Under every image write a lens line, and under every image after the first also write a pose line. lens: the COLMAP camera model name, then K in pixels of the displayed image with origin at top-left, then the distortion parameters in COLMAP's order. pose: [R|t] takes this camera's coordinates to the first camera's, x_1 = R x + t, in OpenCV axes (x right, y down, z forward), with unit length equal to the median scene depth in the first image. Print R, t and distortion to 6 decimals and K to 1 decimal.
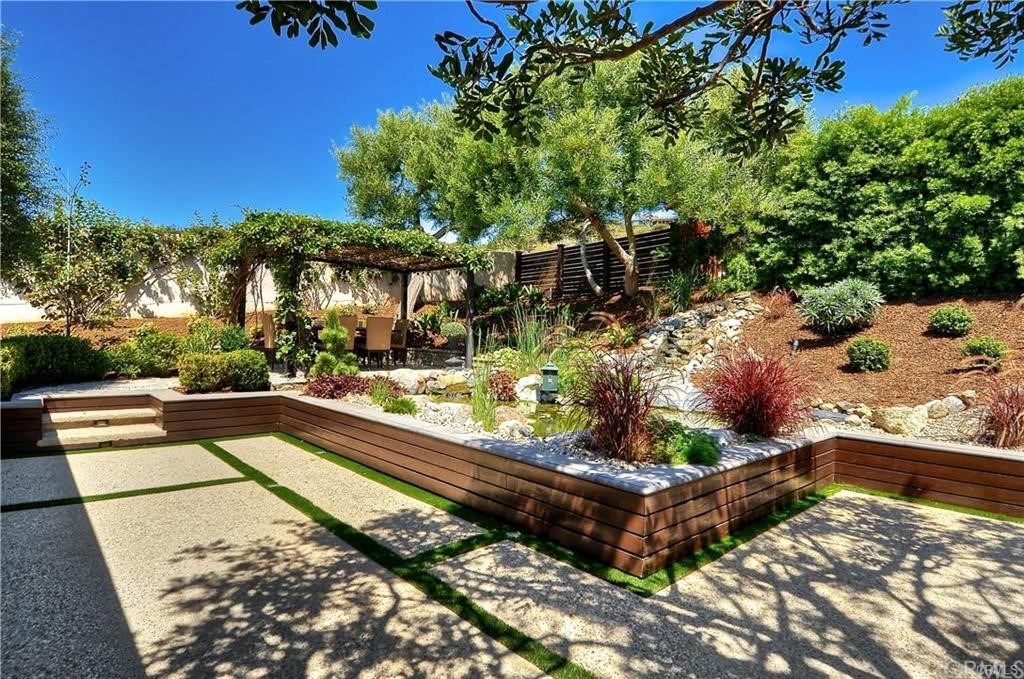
lens RADIAL K [[538.8, 0, 508.3], [0, 538.8, 342.4], [0, 0, 1]] dist [0.059239, -0.053719]
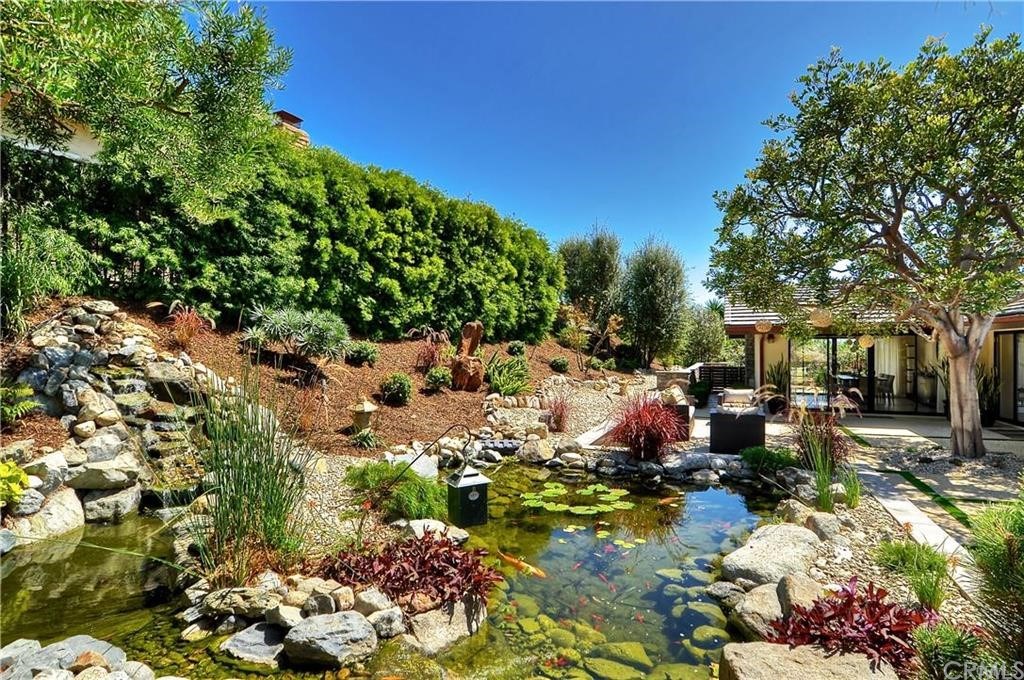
lens RADIAL K [[538.8, 0, 508.3], [0, 538.8, 342.9], [0, 0, 1]] dist [0.059239, -0.053719]
pose [[-0.402587, -0.020711, 0.915147, -0.279748], [-0.001259, 0.999756, 0.022072, -0.063826], [-0.915381, 0.007734, -0.402515, 0.858139]]
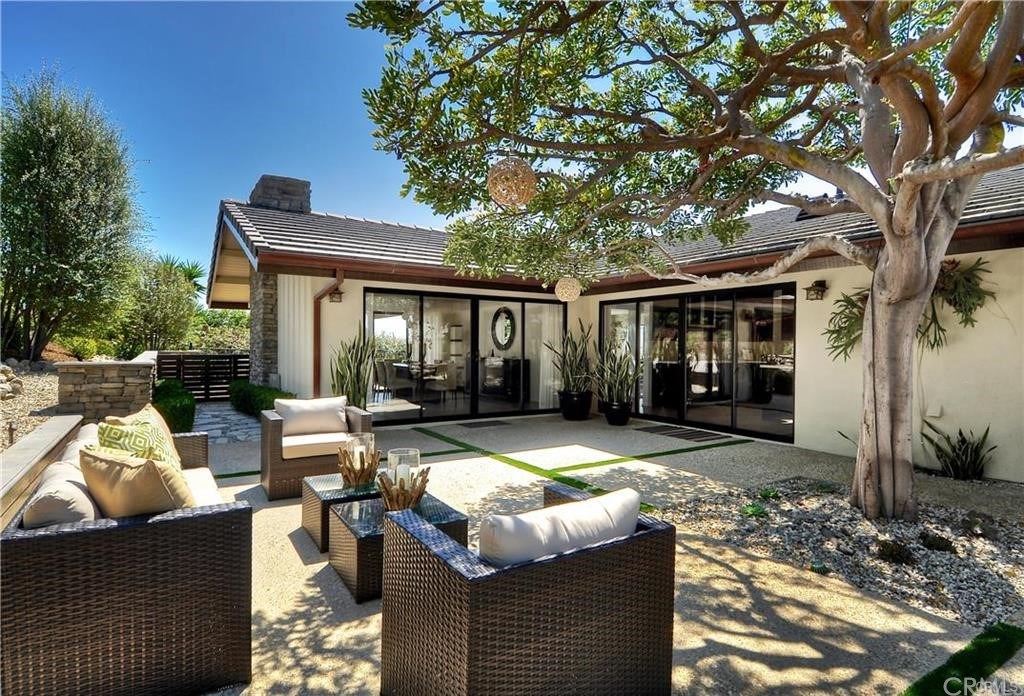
lens RADIAL K [[542.2, 0, 512.0], [0, 542.2, 348.0], [0, 0, 1]] dist [0.000758, 0.000151]
pose [[-0.981109, -0.039367, 0.189409, 0.332074], [-0.036859, 0.999180, 0.016751, 0.004557], [-0.189913, 0.009453, -0.981755, 0.363136]]
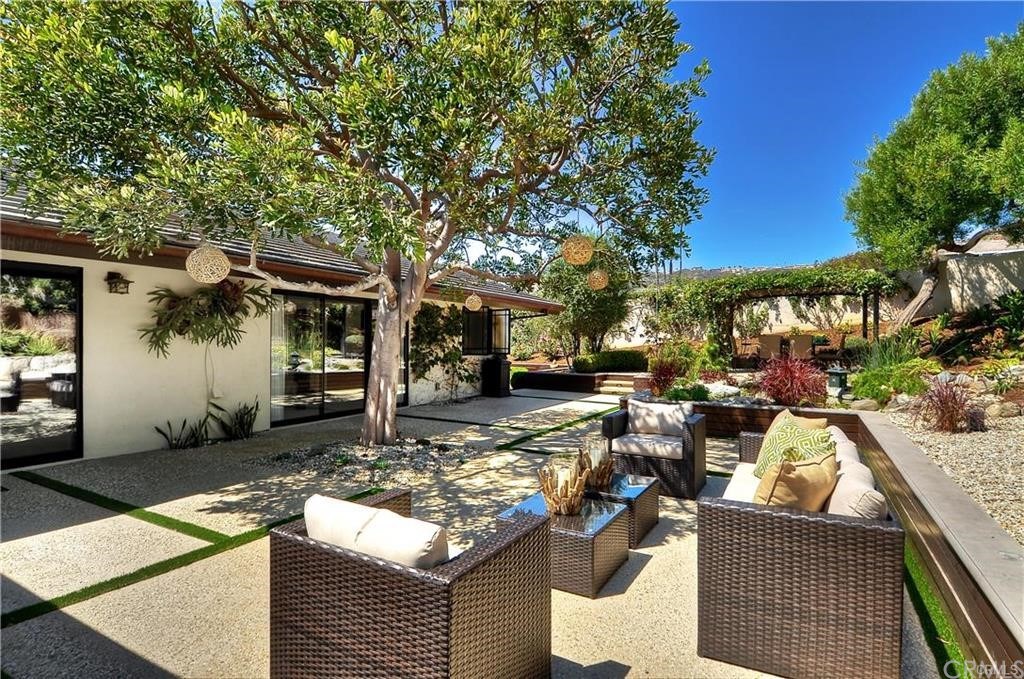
lens RADIAL K [[538.8, 0, 508.3], [0, 538.8, 342.4], [0, 0, 1]] dist [0.059239, -0.053719]
pose [[0.313855, -0.023645, -0.949176, 0.824945], [-0.005259, 0.999631, -0.026641, 0.013142], [0.949456, 0.013353, 0.313615, -0.135348]]
